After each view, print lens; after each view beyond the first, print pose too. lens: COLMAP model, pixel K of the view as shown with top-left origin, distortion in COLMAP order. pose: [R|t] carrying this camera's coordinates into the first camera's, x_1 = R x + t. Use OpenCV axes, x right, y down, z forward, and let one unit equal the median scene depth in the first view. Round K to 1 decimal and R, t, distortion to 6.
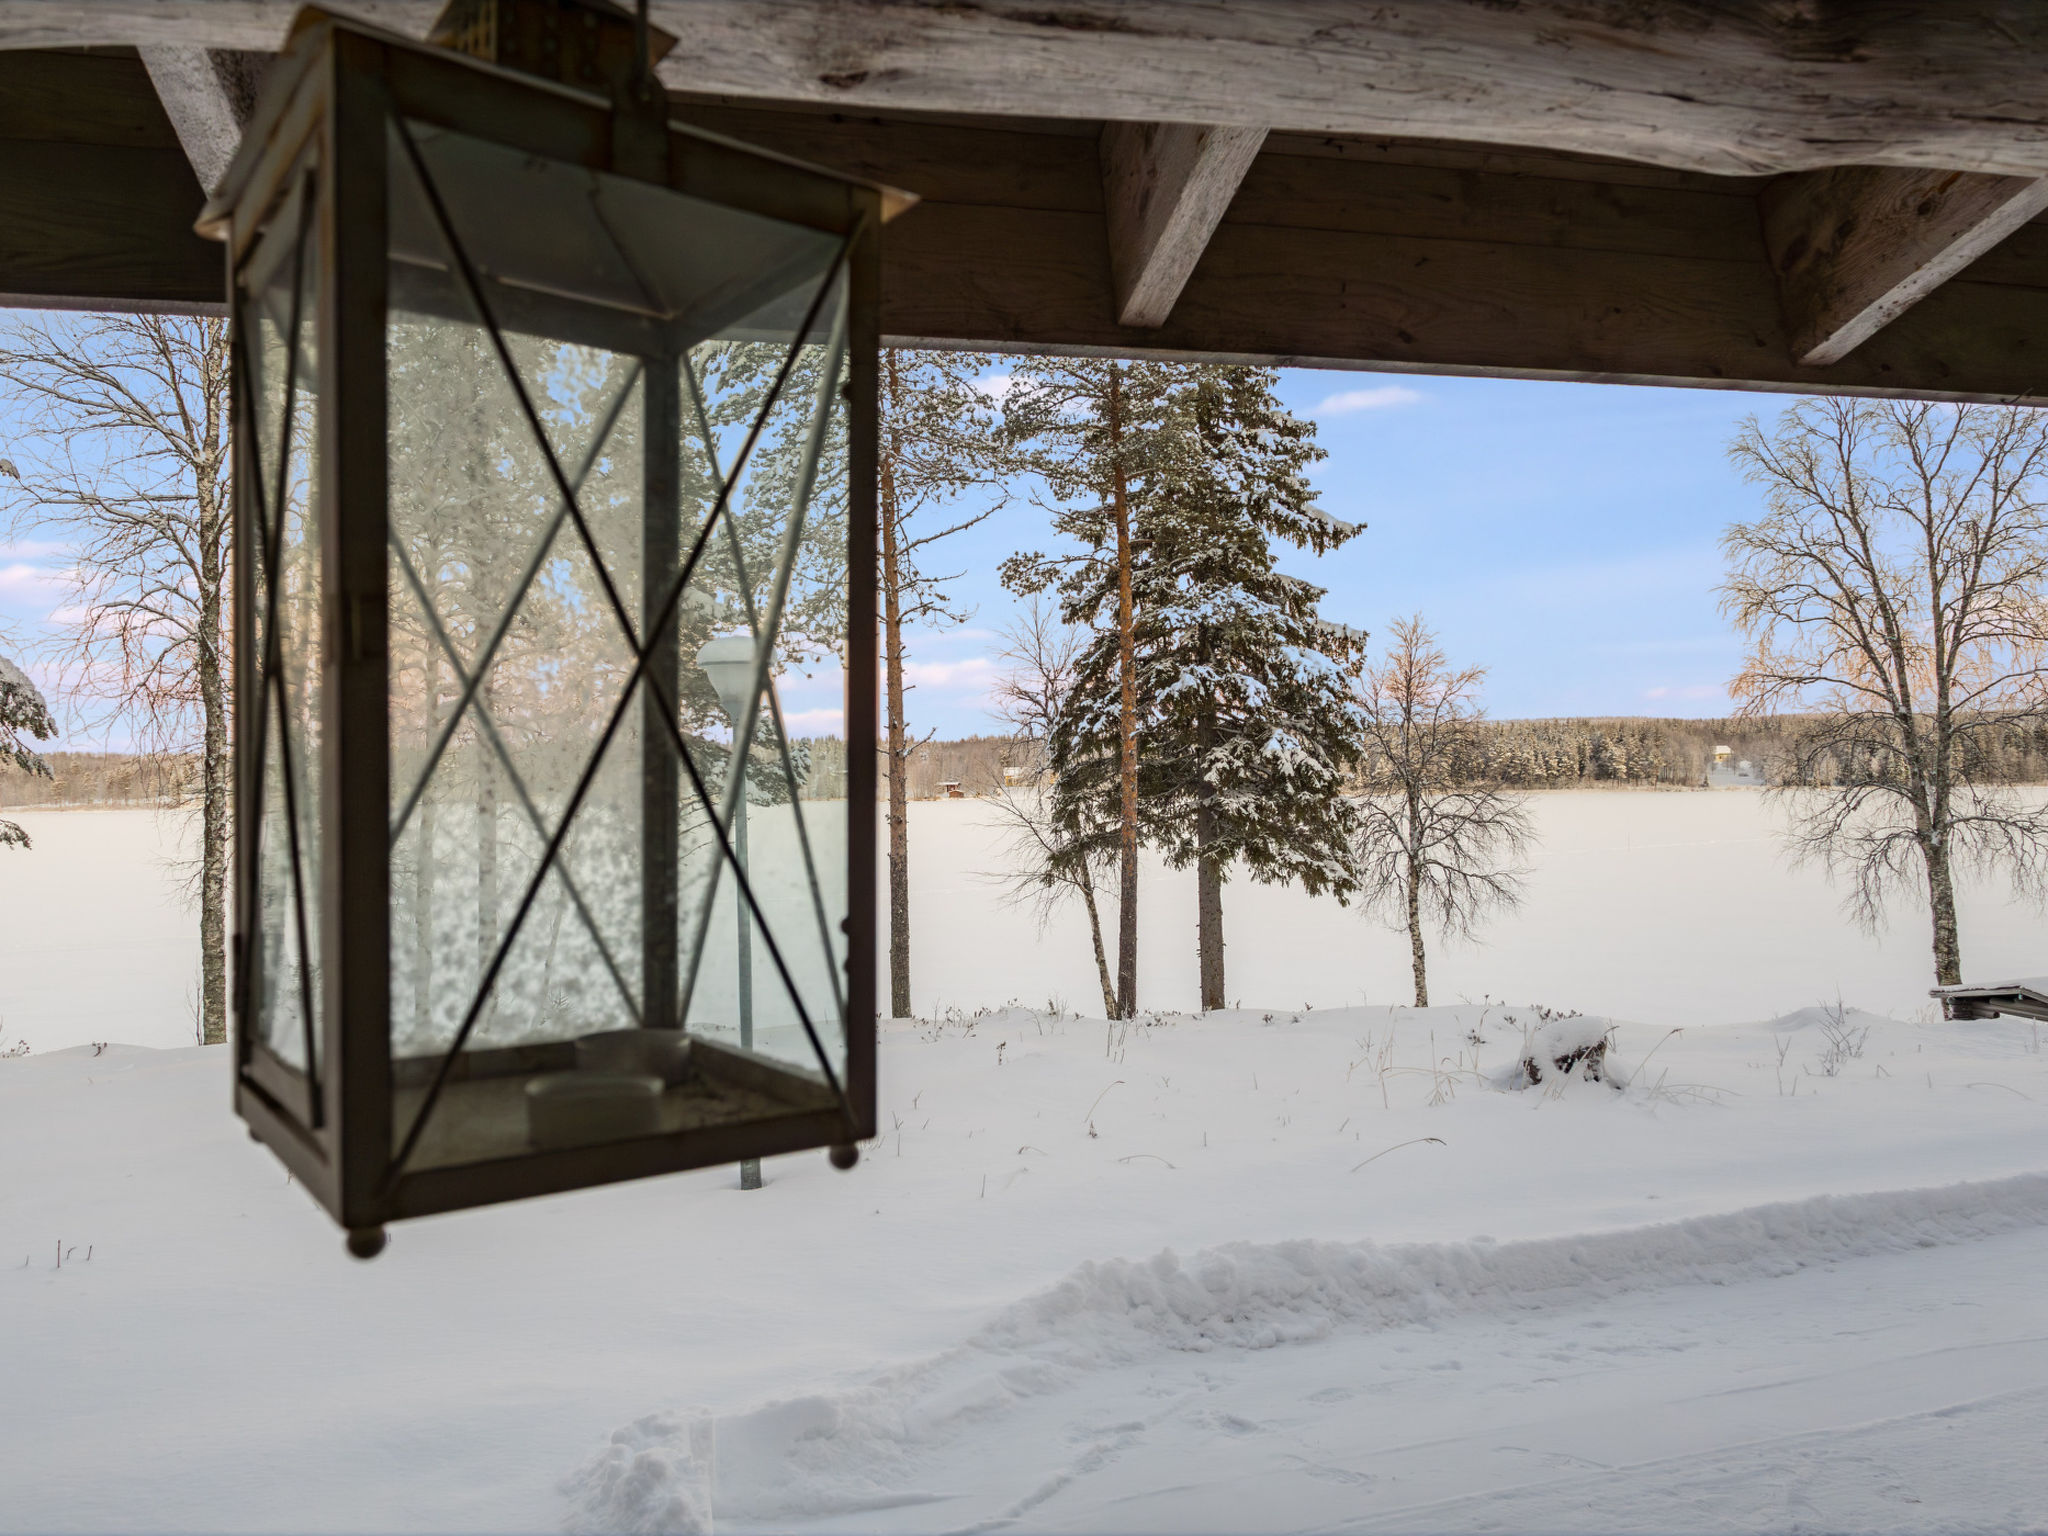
lens RADIAL K [[1395.7, 0, 1024.0], [0, 1395.7, 768.0], [0, 0, 1]] dist [0.004683, -0.000489]
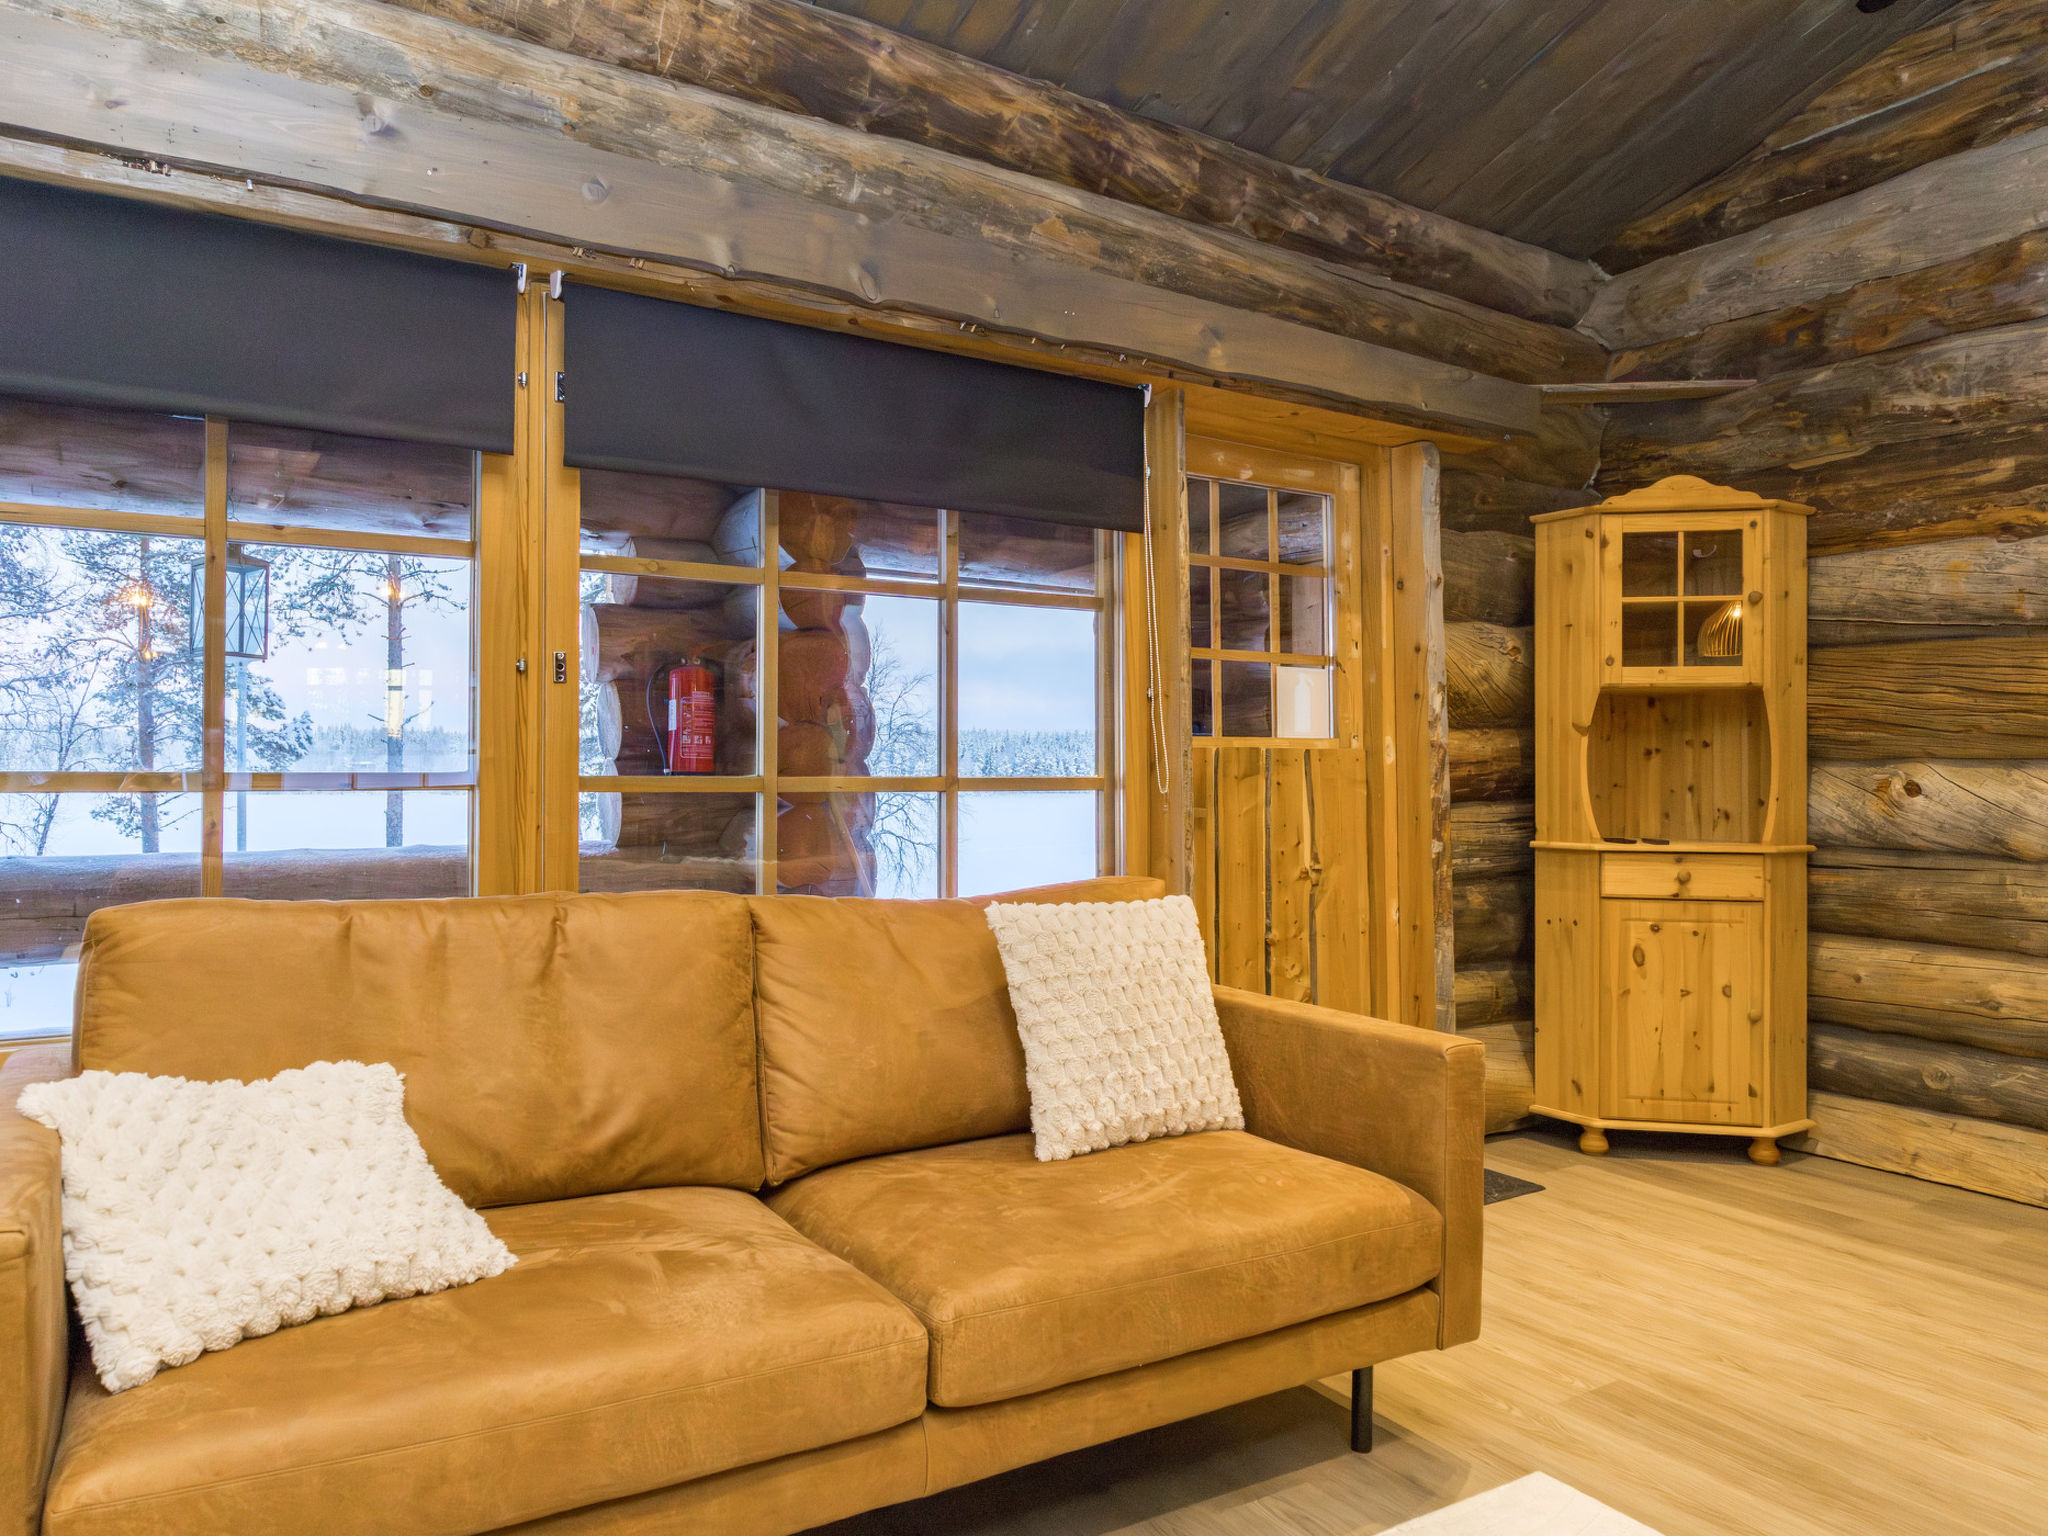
lens RADIAL K [[1395.7, 0, 1024.0], [0, 1395.7, 768.0], [0, 0, 1]] dist [0.004683, -0.000489]
pose [[0.951152, 0.022402, 0.307909, 0.041346], [-0.021410, 0.999749, -0.006600, 0.021035], [-0.307980, -0.000315, 0.951393, -0.214446]]
